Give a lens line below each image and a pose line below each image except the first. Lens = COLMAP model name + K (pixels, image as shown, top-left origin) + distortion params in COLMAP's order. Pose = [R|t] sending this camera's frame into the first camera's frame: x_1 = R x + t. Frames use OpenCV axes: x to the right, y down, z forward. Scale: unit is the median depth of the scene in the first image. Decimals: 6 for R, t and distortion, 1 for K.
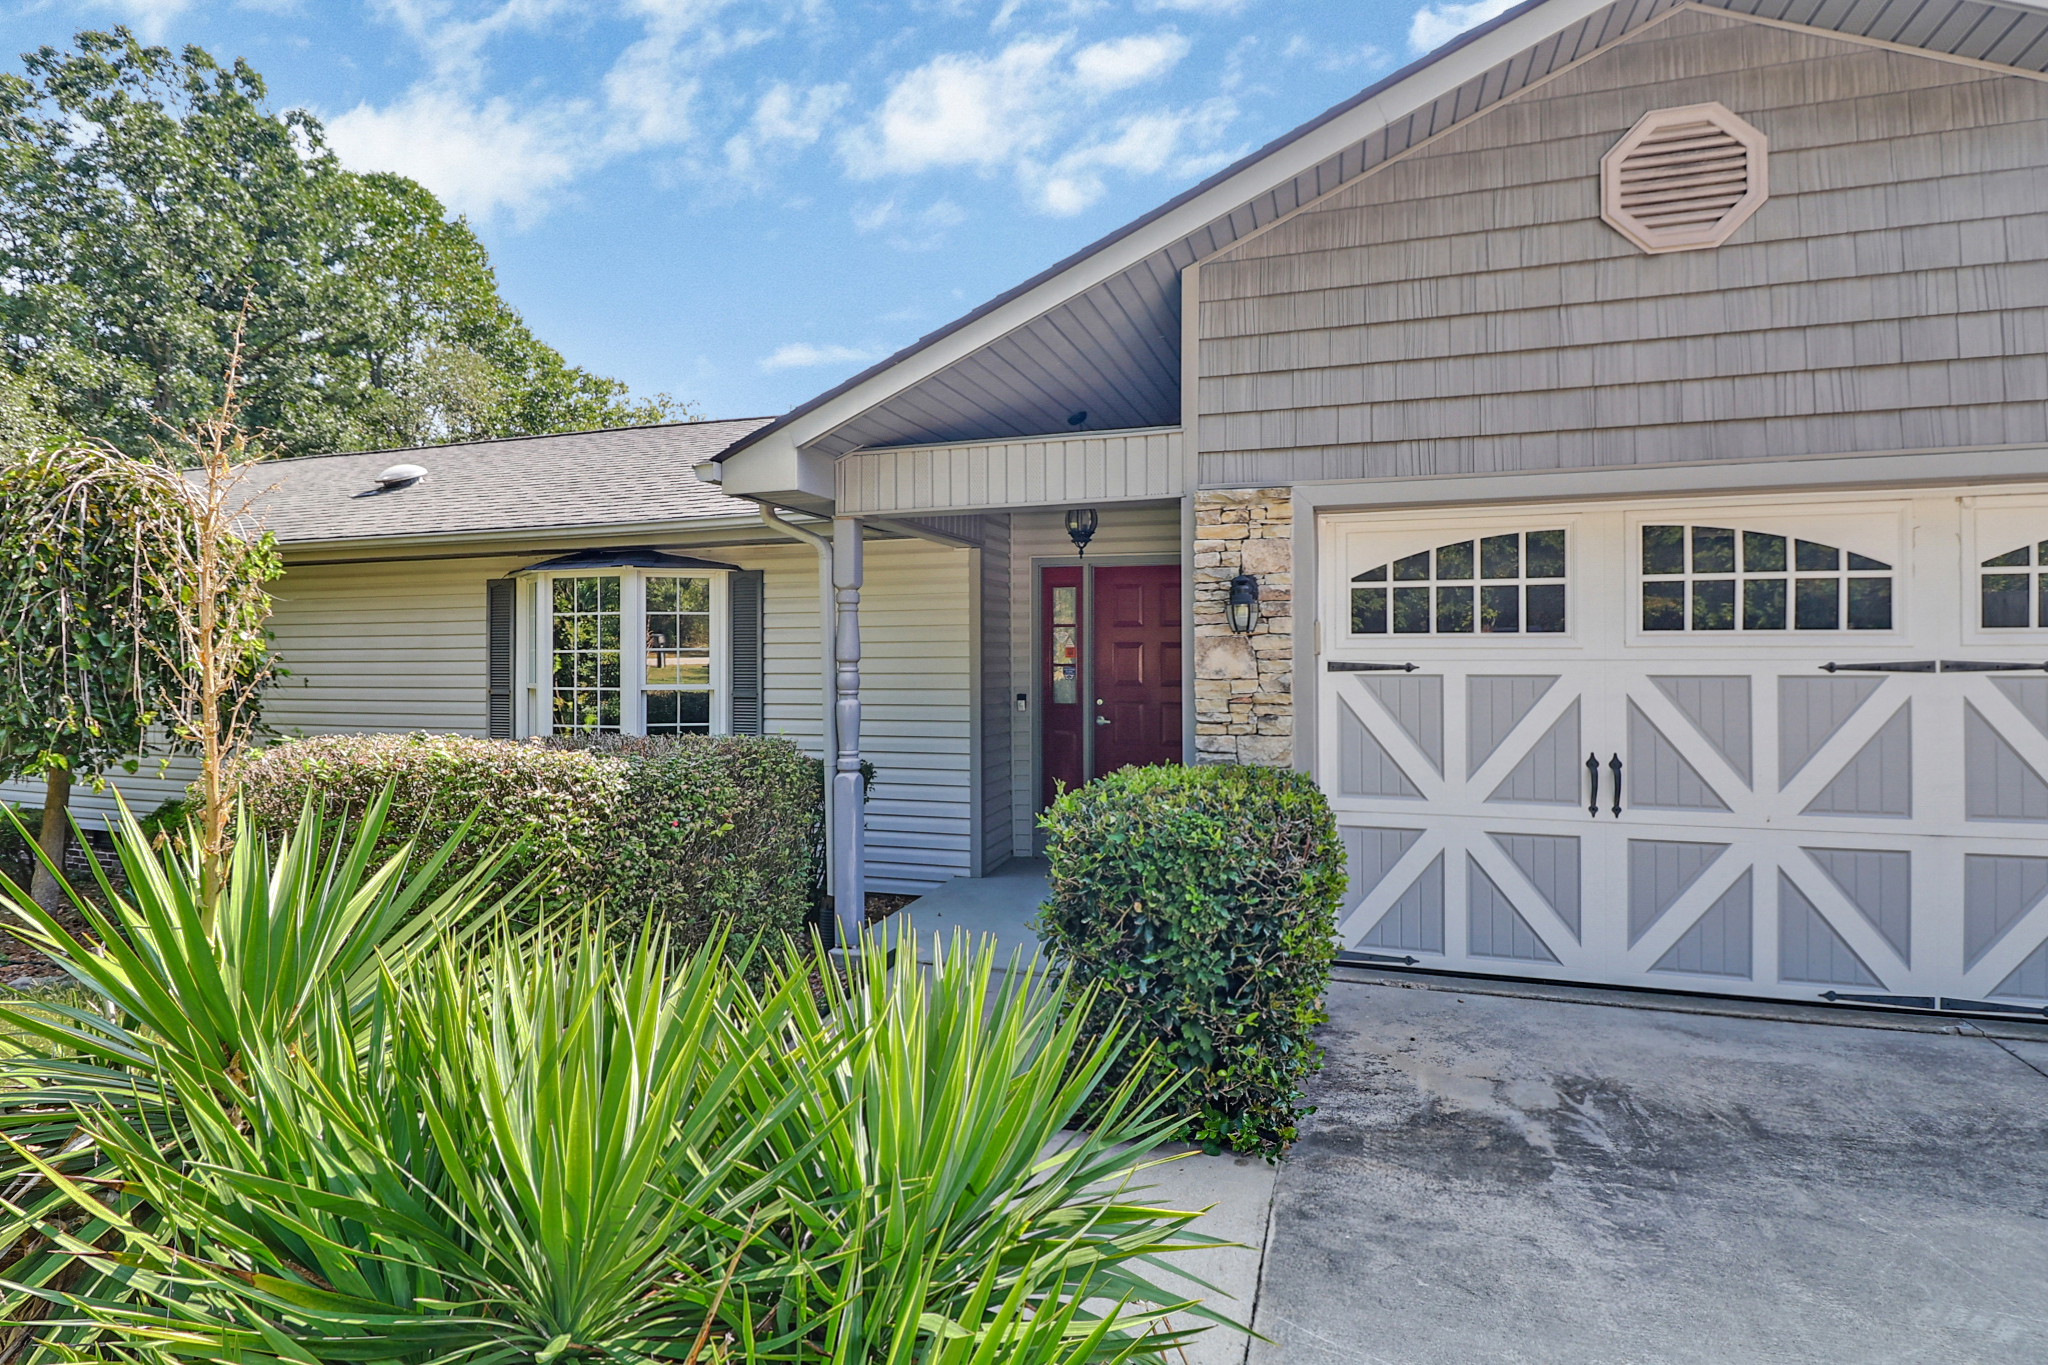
lens RADIAL K [[1034.0, 0, 1024.0], [0, 1034.0, 682.5], [0, 0, 1]] dist [0.001654, -0.012562]
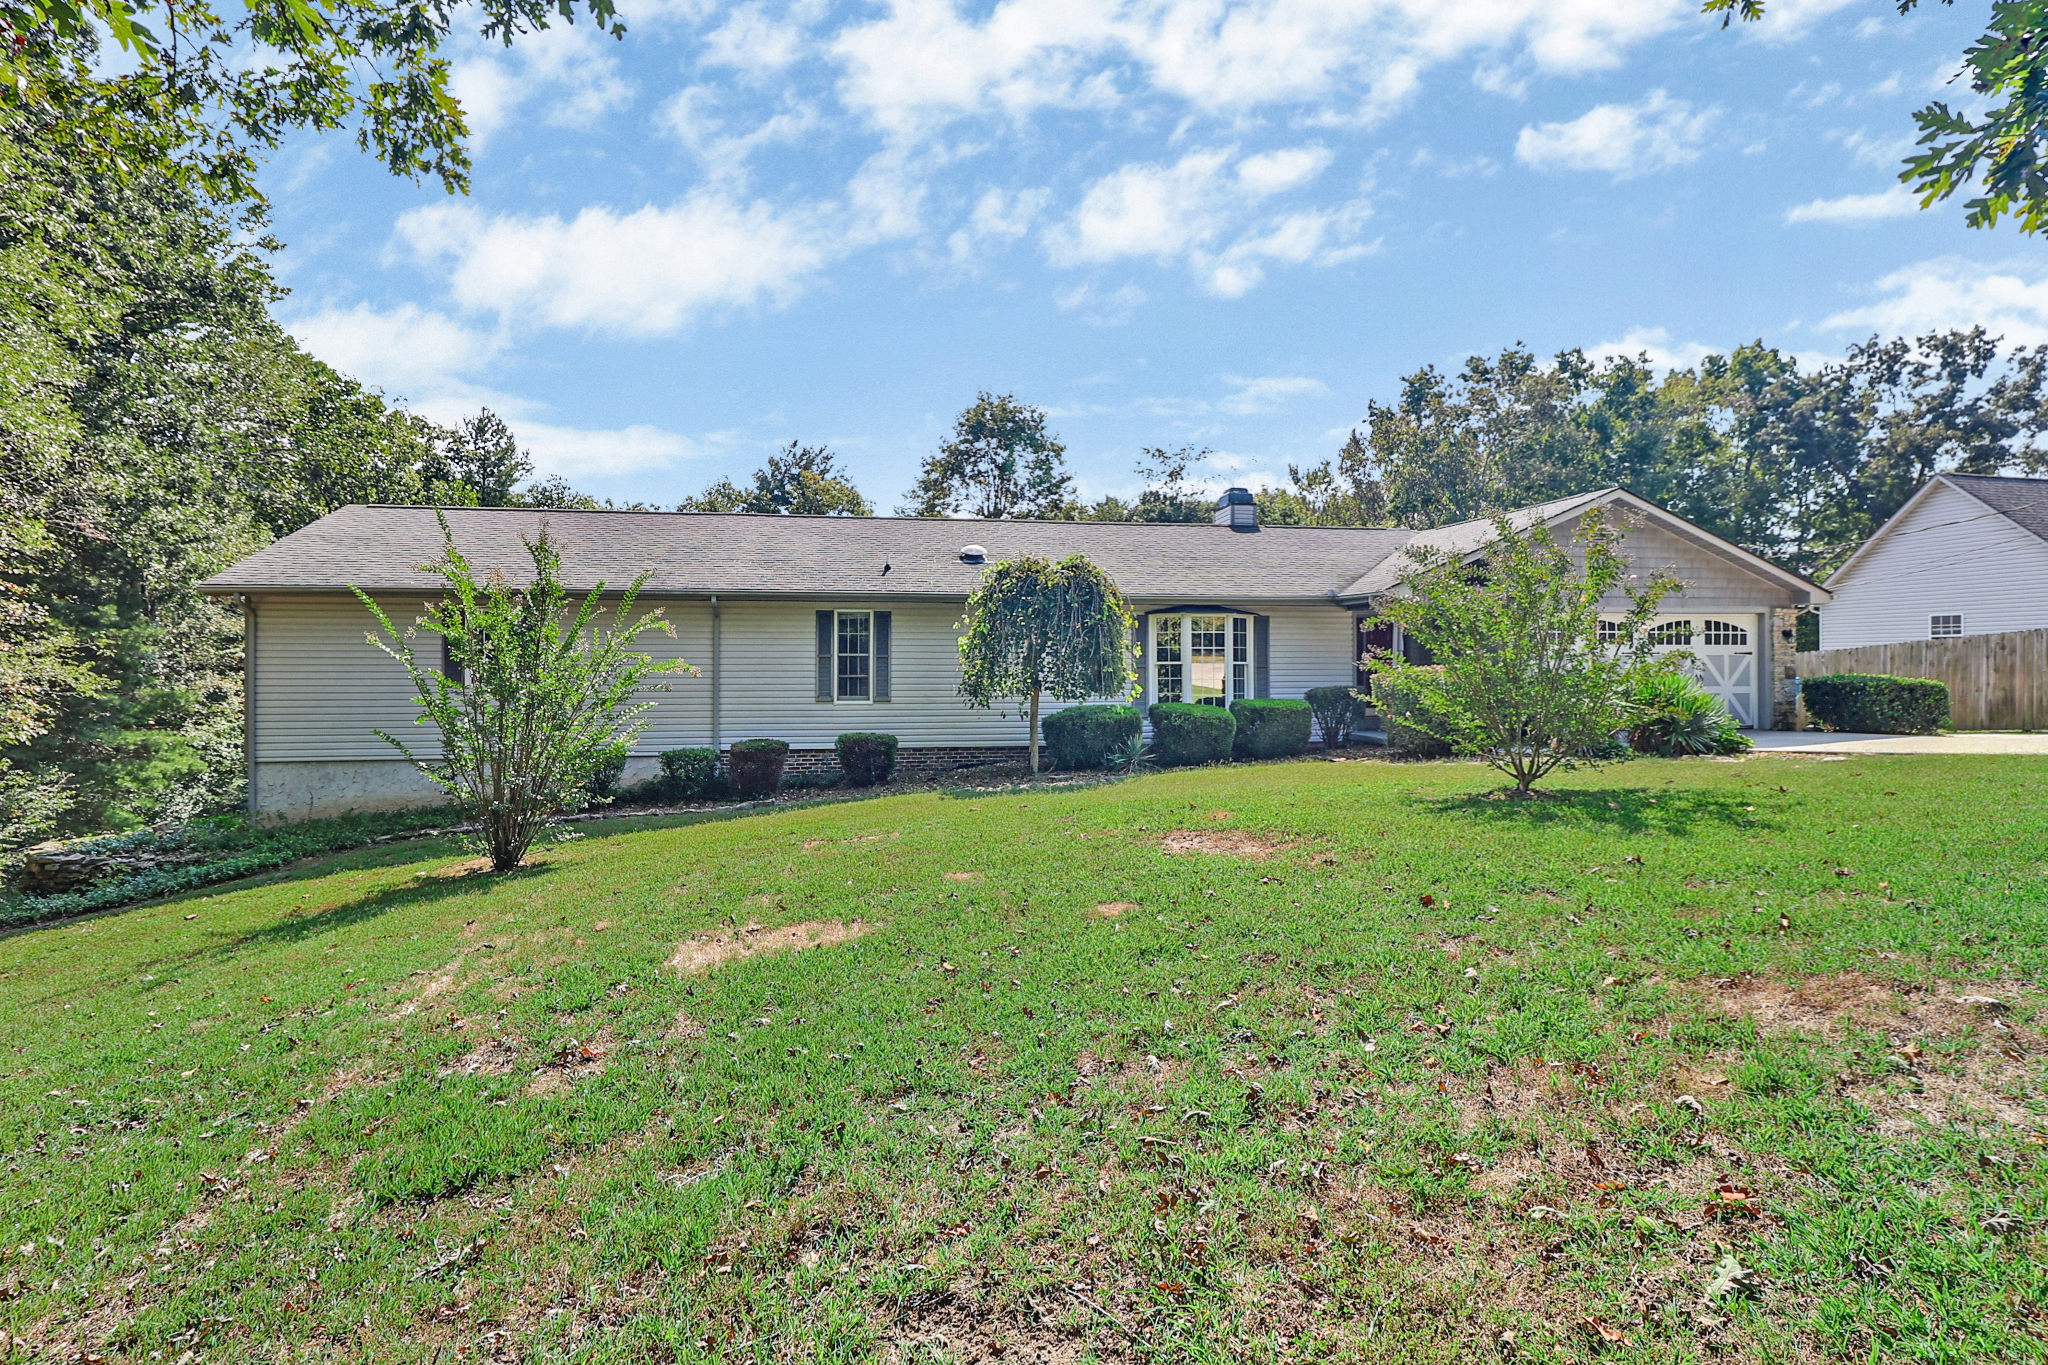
lens RADIAL K [[1034.0, 0, 1024.0], [0, 1034.0, 682.5], [0, 0, 1]] dist [0.001654, -0.012562]
pose [[0.874713, -0.003122, 0.484632, -3.416061], [0.010345, 0.999872, -0.012232, 0.130891], [-0.484532, 0.015713, 0.874633, -1.532700]]
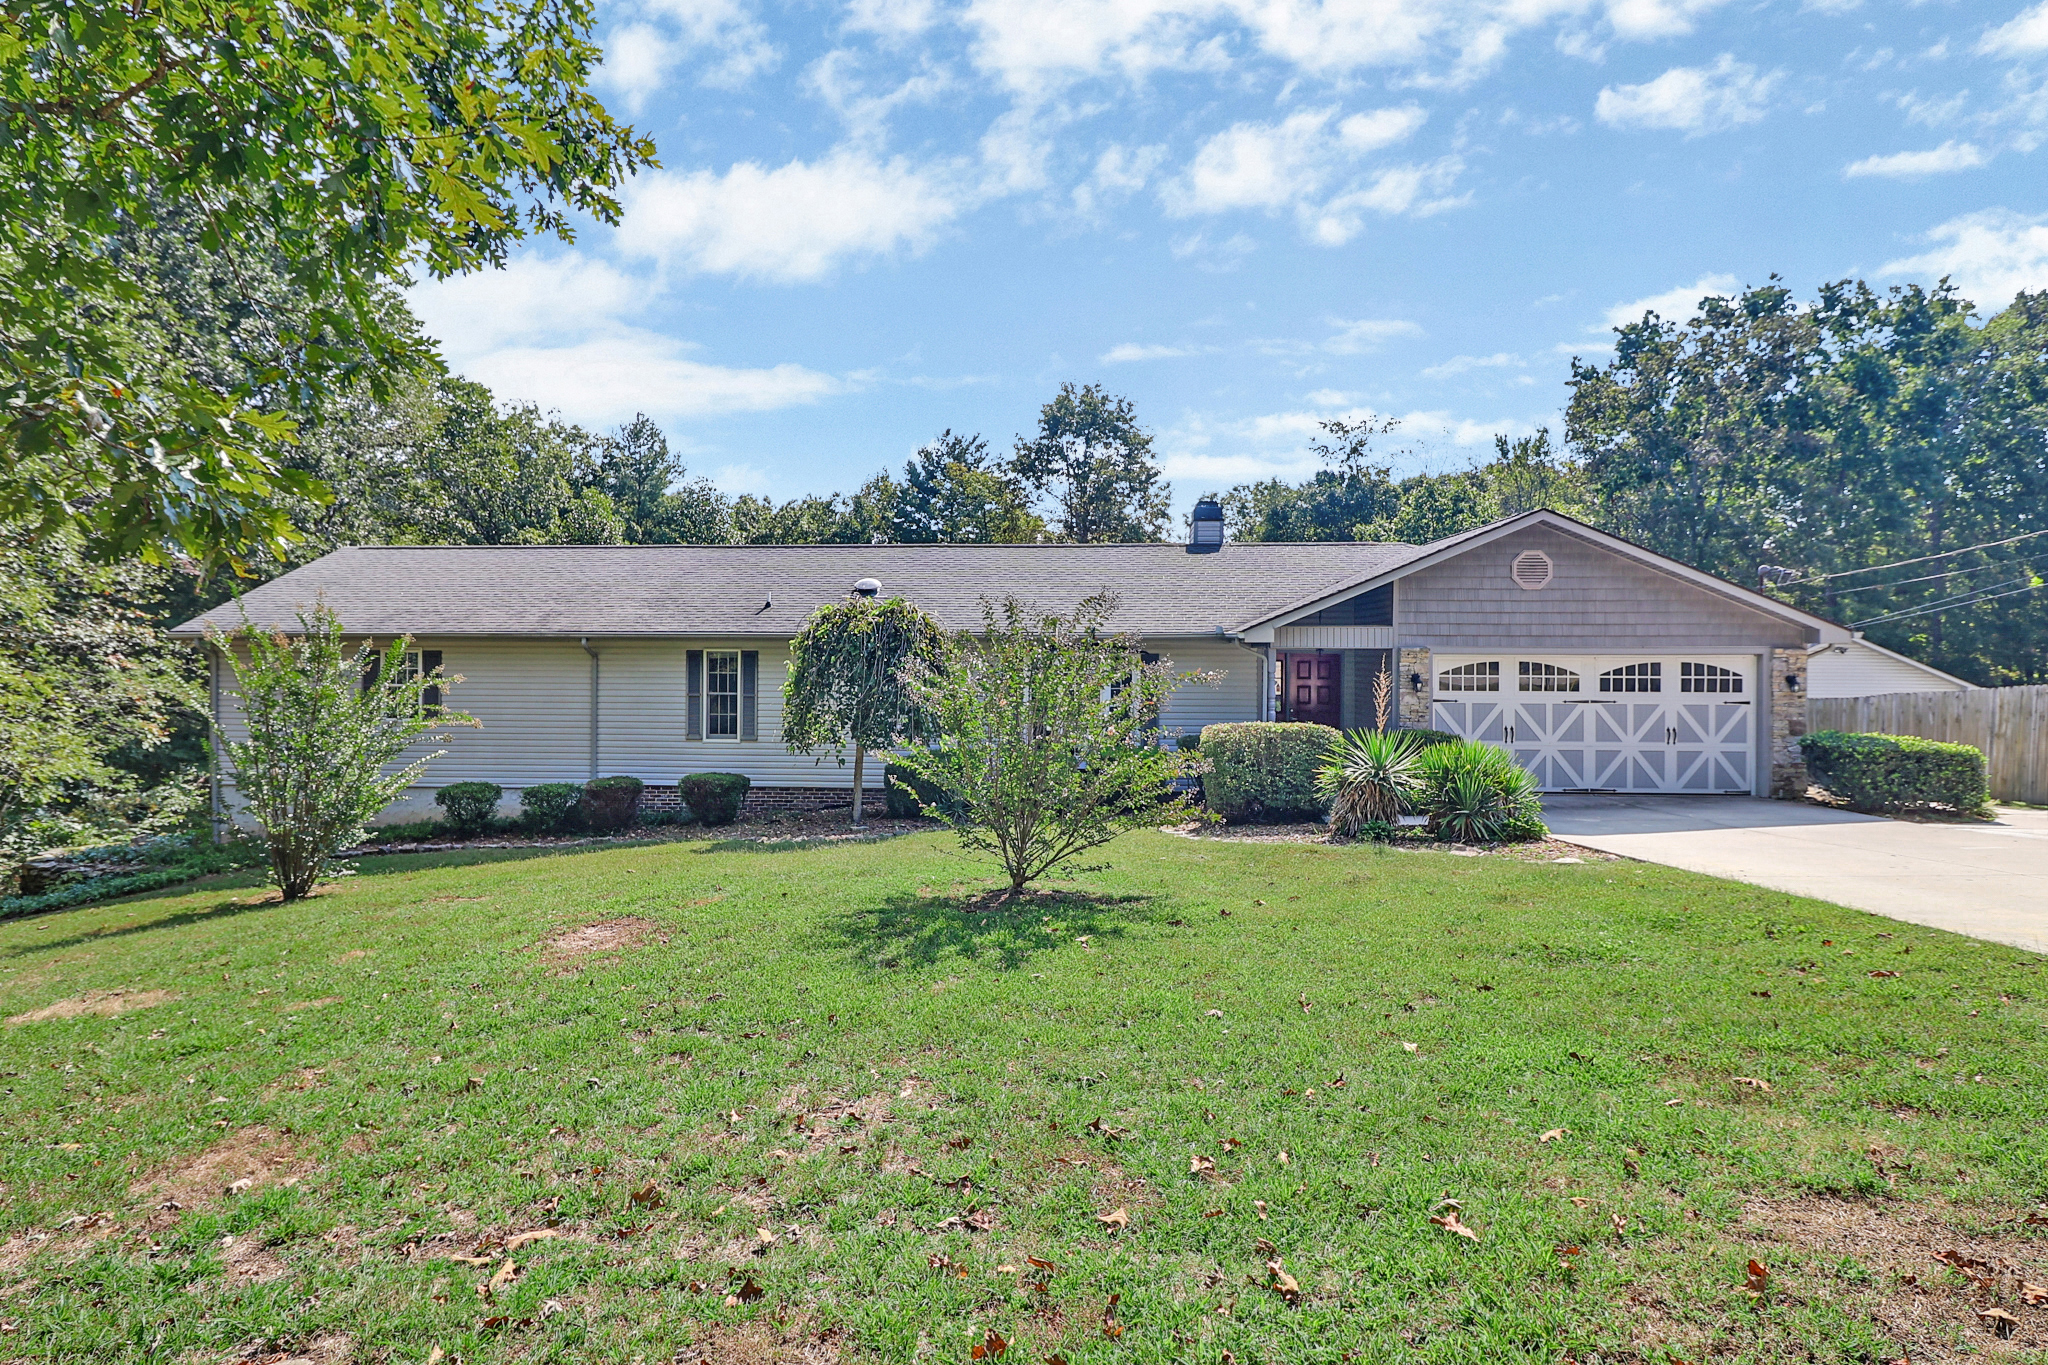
lens RADIAL K [[1133.8, 0, 1024.0], [0, 1133.8, 682.5], [0, 0, 1]] dist [-0.002180, -0.002204]
pose [[0.965396, 0.001643, 0.260784, -2.060102], [-0.001328, 0.999998, -0.001386, -0.072598], [-0.260786, 0.000992, 0.965396, -2.314959]]
